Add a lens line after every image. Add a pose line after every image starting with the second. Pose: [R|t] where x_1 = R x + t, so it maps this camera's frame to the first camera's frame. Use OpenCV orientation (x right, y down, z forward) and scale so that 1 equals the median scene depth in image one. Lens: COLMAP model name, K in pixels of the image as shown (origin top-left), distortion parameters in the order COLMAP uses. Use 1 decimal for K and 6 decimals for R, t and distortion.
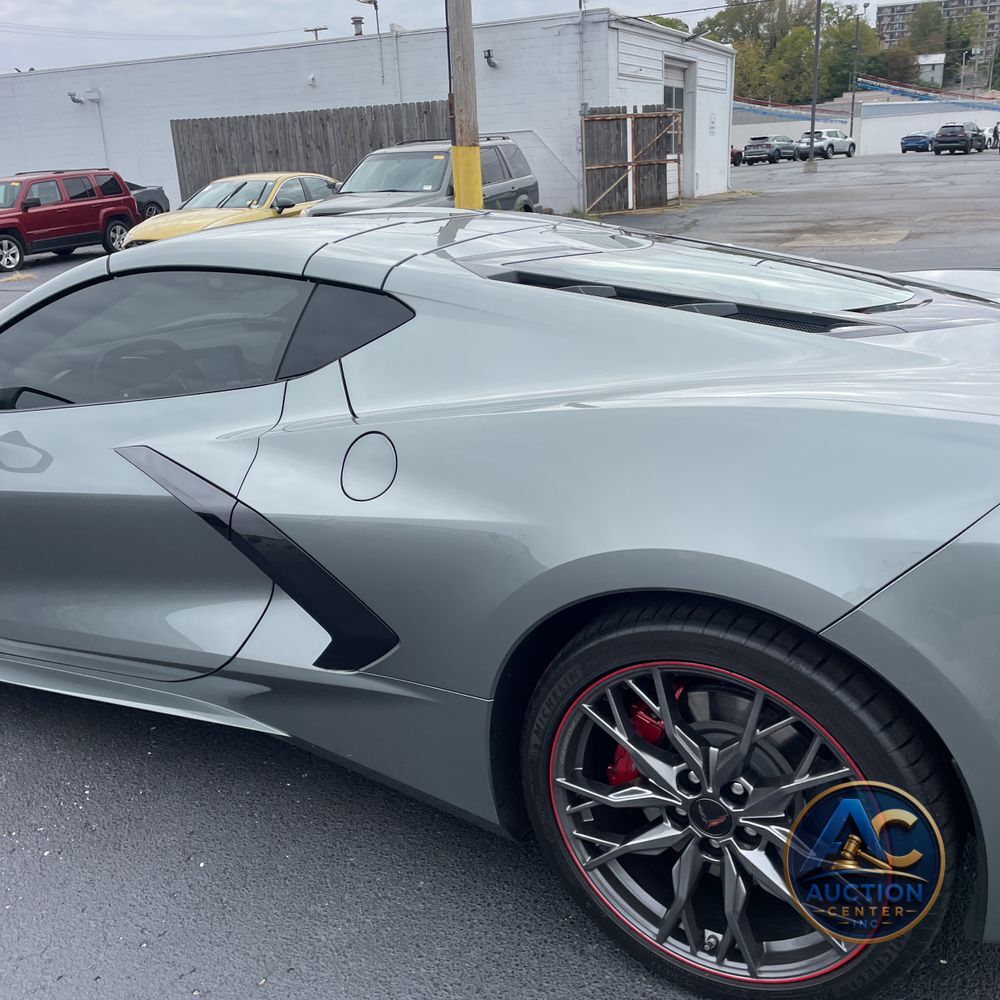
lens RADIAL K [[1006.9, 0, 507.7], [0, 1006.9, 511.8], [0, 0, 1]] dist [0.093967, -0.110223]
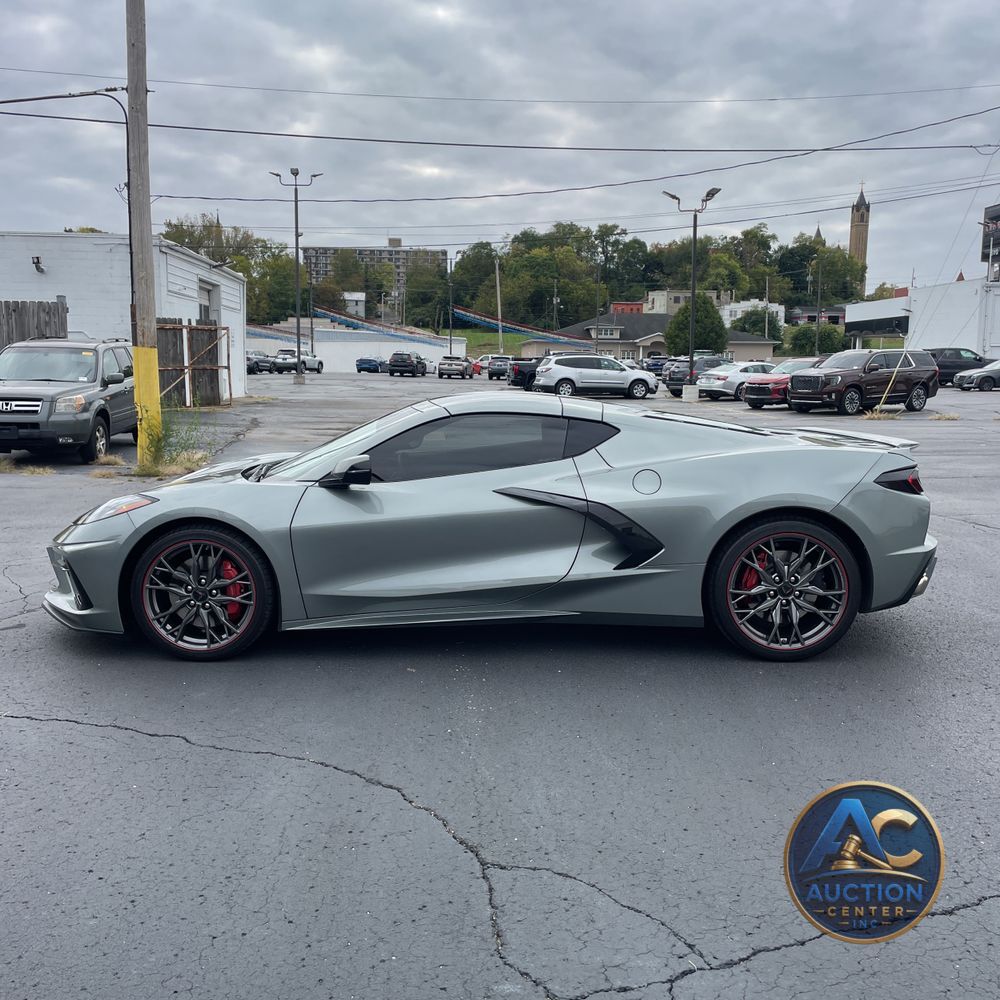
lens RADIAL K [[1006.7, 0, 496.3], [0, 1006.7, 509.0], [0, 0, 1]] dist [0.094006, -0.117578]
pose [[0.873168, -0.015177, 0.487182, -0.126018], [0.110250, 0.979760, -0.167077, 0.029943], [-0.474786, 0.199598, 0.857169, -0.075020]]
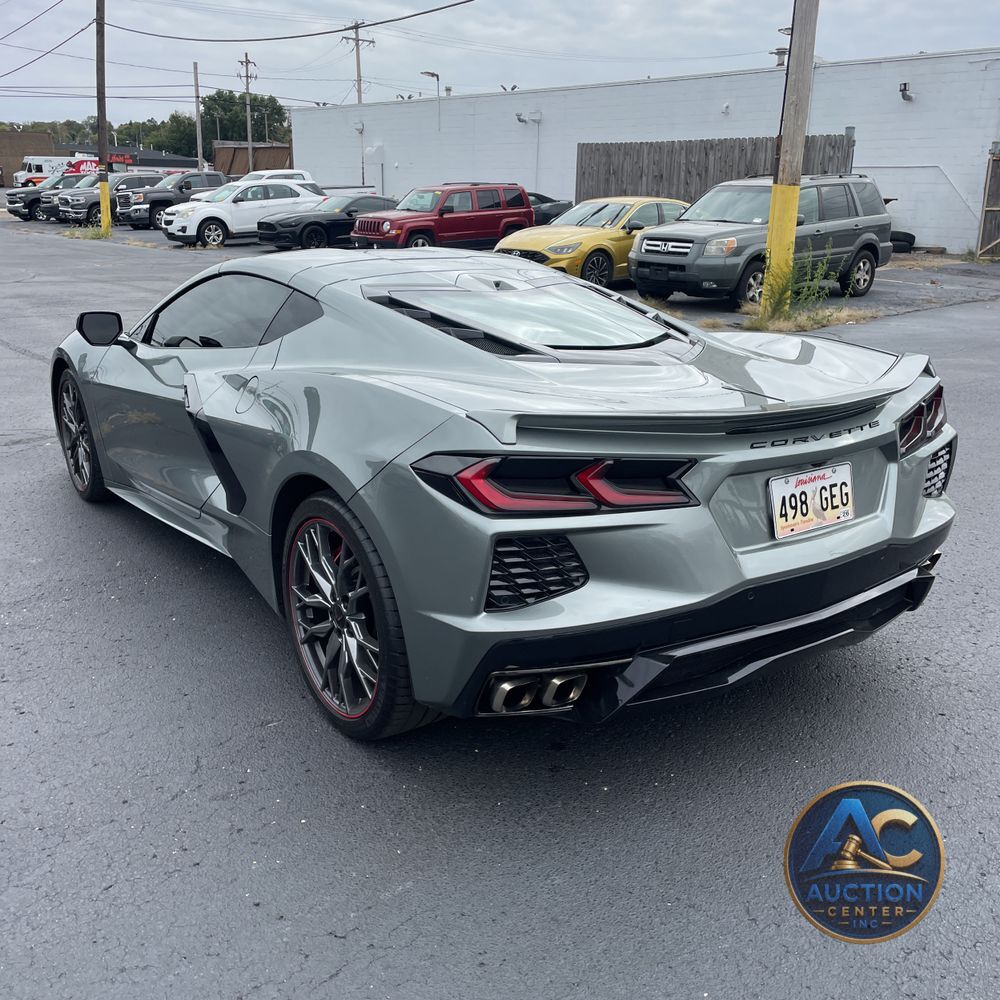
lens RADIAL K [[1006.7, 0, 496.3], [0, 1006.7, 509.0], [0, 0, 1]] dist [0.094006, -0.117578]
pose [[0.909512, 0.182583, -0.373432, 0.067651], [-0.189074, 0.981769, 0.019519, 0.002310], [0.370188, 0.052854, 0.927452, -0.032796]]
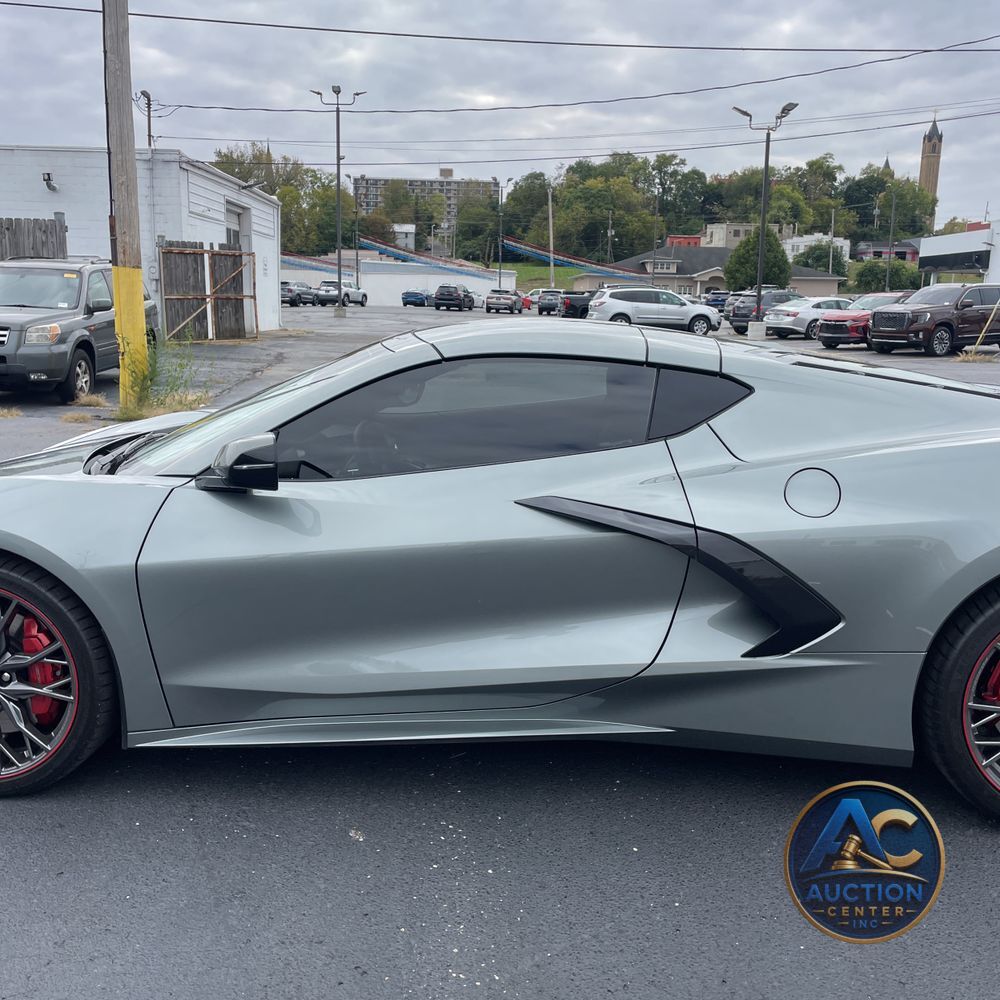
lens RADIAL K [[1014.3, 0, 497.4], [0, 1014.3, 496.6], [0, 0, 1]] dist [0.083846, -0.101497]
pose [[0.894969, -0.022524, 0.445560, -0.081209], [0.086374, 0.988576, -0.123519, 0.006704], [-0.437688, 0.149030, 0.886690, -0.002548]]
